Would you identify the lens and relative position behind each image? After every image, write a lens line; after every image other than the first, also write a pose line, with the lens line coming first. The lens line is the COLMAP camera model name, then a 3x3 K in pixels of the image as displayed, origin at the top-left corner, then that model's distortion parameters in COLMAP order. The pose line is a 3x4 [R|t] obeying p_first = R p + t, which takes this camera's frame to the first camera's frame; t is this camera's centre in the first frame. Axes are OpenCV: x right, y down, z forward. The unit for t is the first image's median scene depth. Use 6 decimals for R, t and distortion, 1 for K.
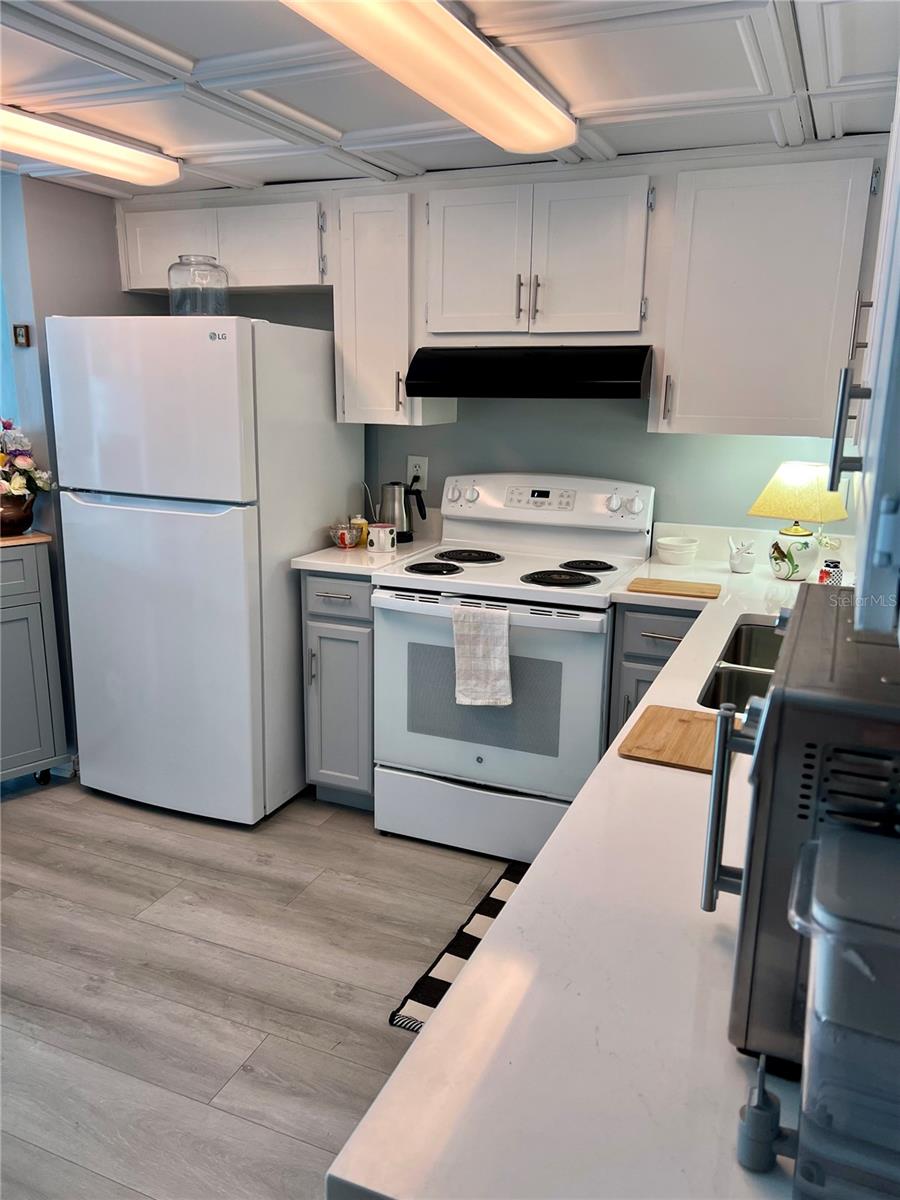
lens RADIAL K [[904.3, 0, 446.0], [0, 904.3, 601.1], [0, 0, 1]] dist [0.085344, -0.079256]
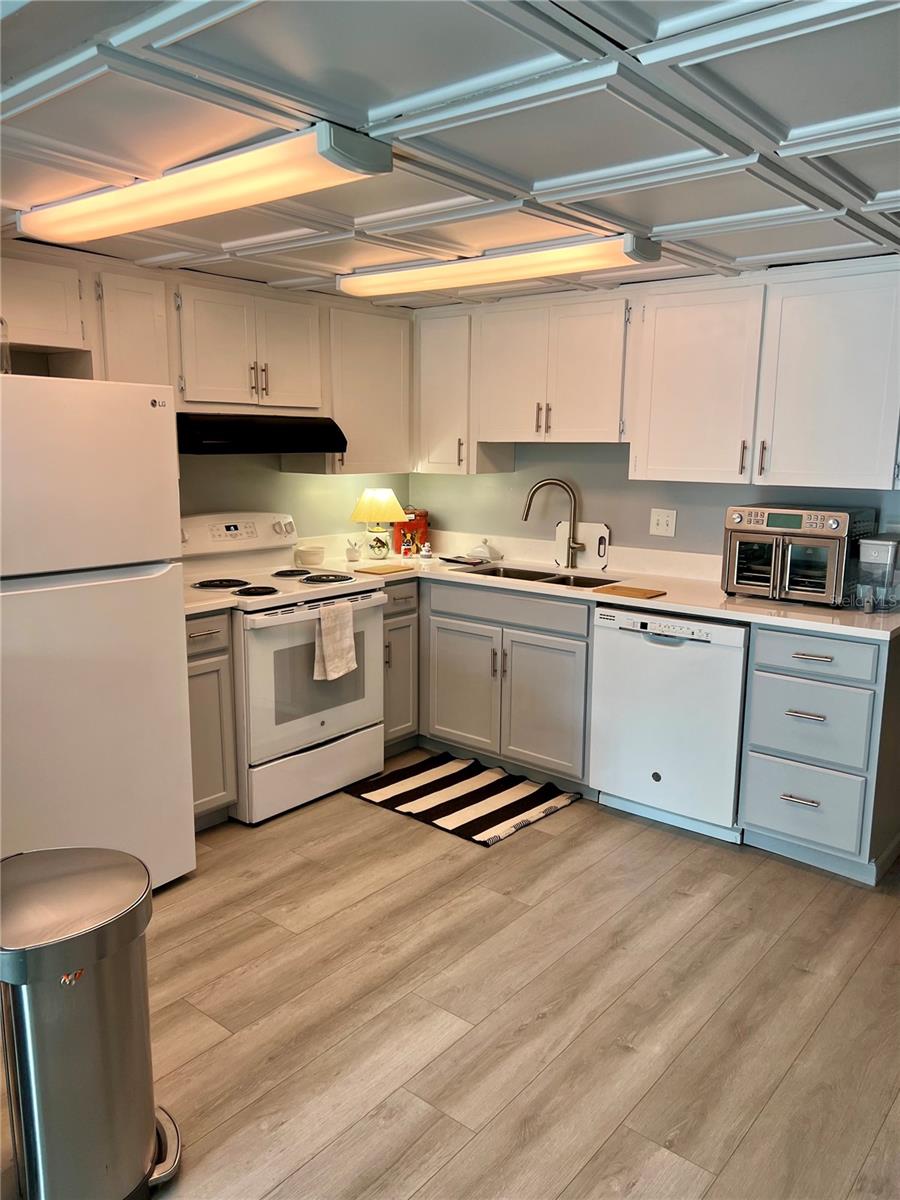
lens RADIAL K [[904.3, 0, 440.8], [0, 904.3, 599.2], [0, 0, 1]] dist [0.085344, -0.079256]
pose [[0.276627, -0.176768, 0.944580, -1.167394], [0.220428, 0.968400, 0.116672, -0.120727], [-0.935355, 0.175937, 0.306850, 0.407236]]
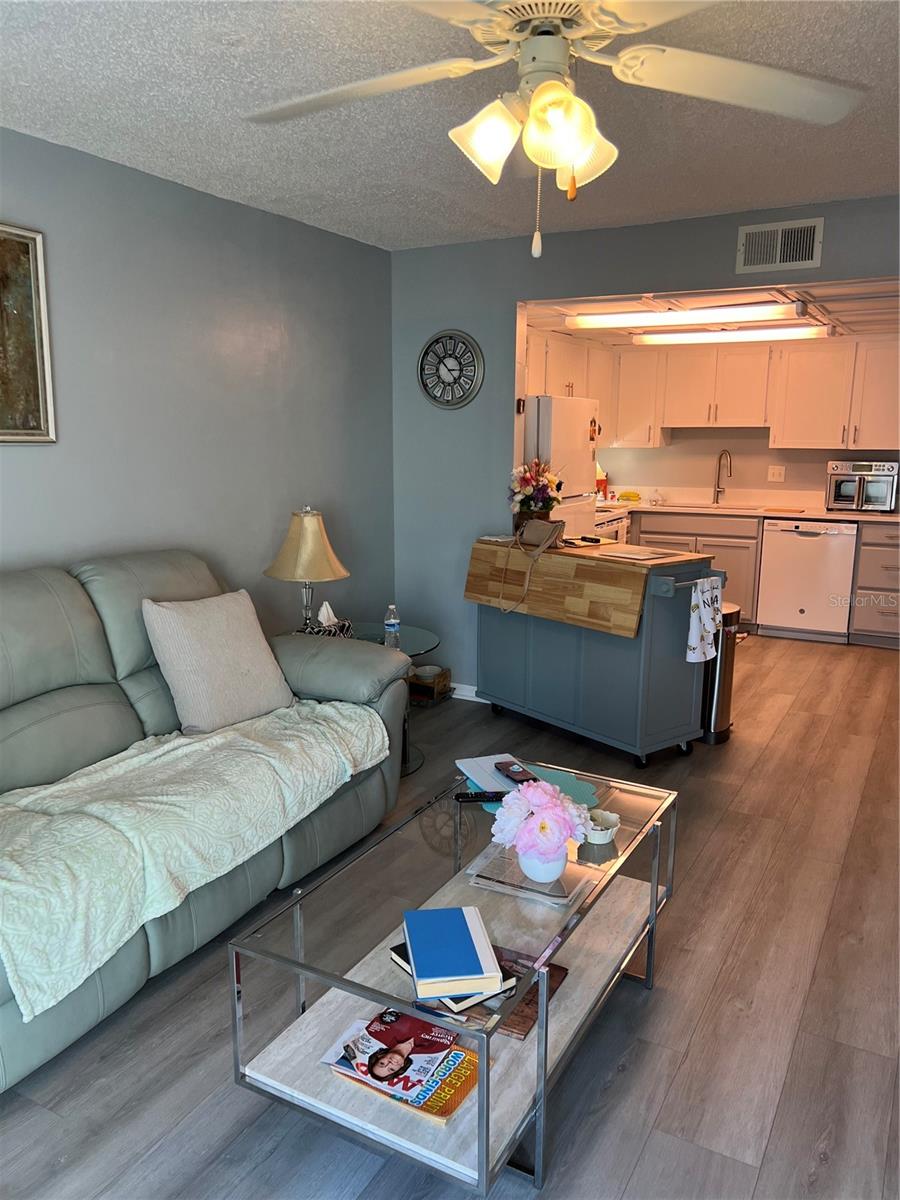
lens RADIAL K [[904.3, 0, 456.0], [0, 904.3, 604.7], [0, 0, 1]] dist [0.085344, -0.079256]
pose [[0.083554, -0.200442, 0.976136, -2.267139], [0.231963, 0.956565, 0.176568, -0.295883], [-0.969129, 0.211674, 0.126420, 1.116572]]
